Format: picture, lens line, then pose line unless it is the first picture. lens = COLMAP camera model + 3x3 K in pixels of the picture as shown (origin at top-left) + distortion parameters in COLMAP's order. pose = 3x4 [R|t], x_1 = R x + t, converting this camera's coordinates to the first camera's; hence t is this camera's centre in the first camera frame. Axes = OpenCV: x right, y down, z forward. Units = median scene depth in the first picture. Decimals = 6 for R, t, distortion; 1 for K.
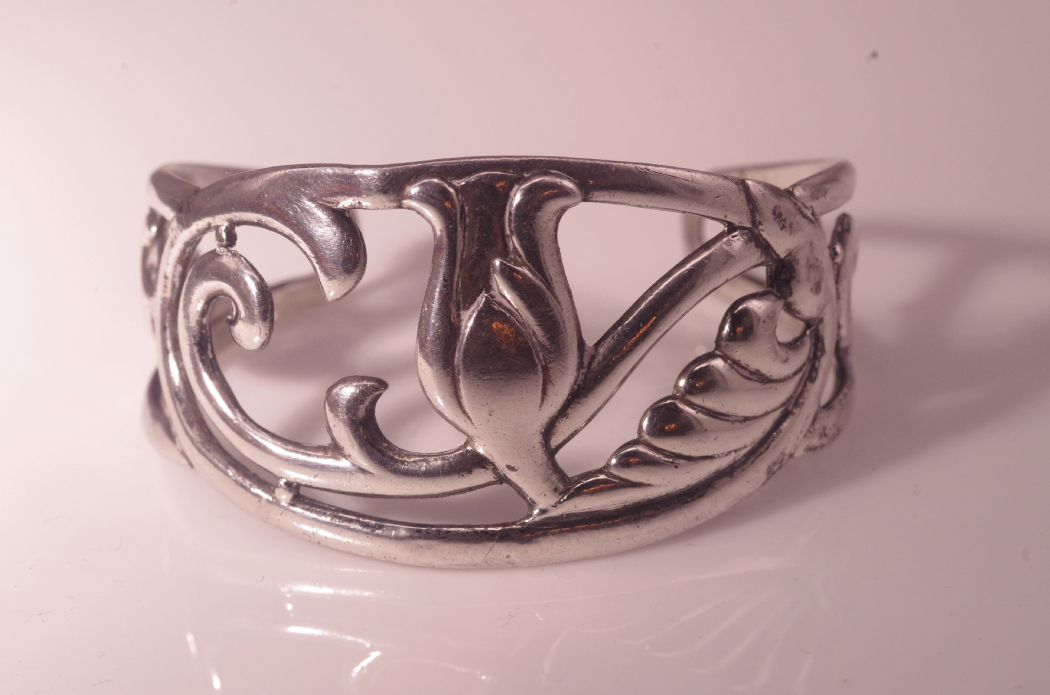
lens RADIAL K [[5470.5, 0, 524.9], [0, 5470.5, 348.2], [0, 0, 1]] dist [-0.204786, 0.000000]
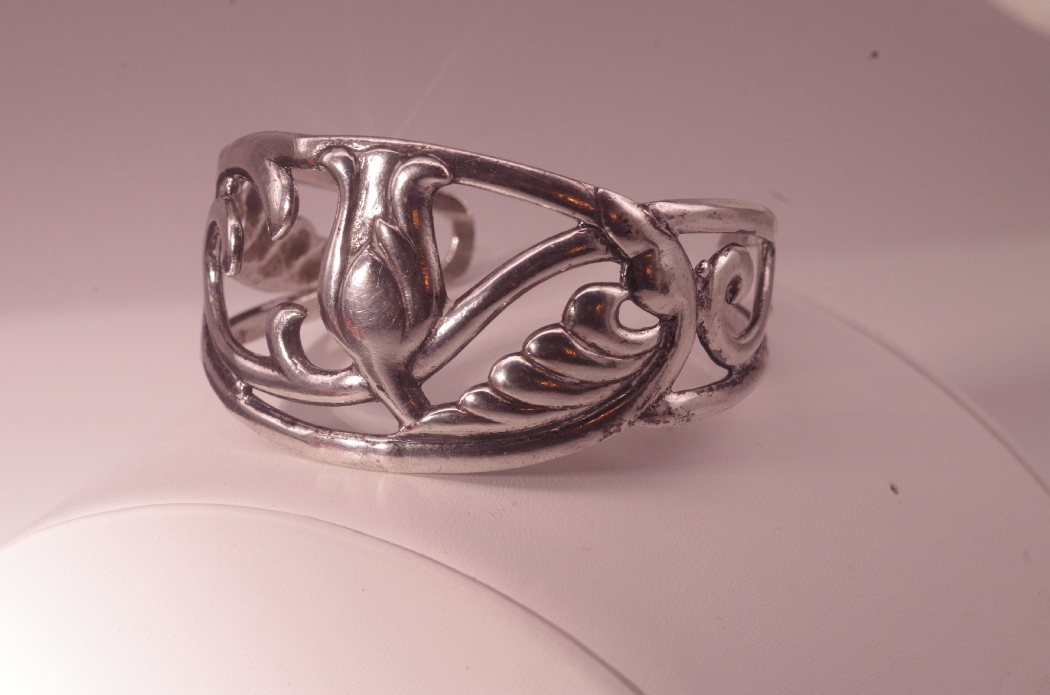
lens RADIAL K [[5470.5, 0, 524.6], [0, 5470.5, 347.2], [0, 0, 1]] dist [-0.204786, 0.000000]
pose [[0.905274, 0.127644, -0.405198, 0.533004], [-0.164741, 0.984637, -0.057880, 0.079468], [0.391585, 0.119150, 0.912395, -0.135993]]
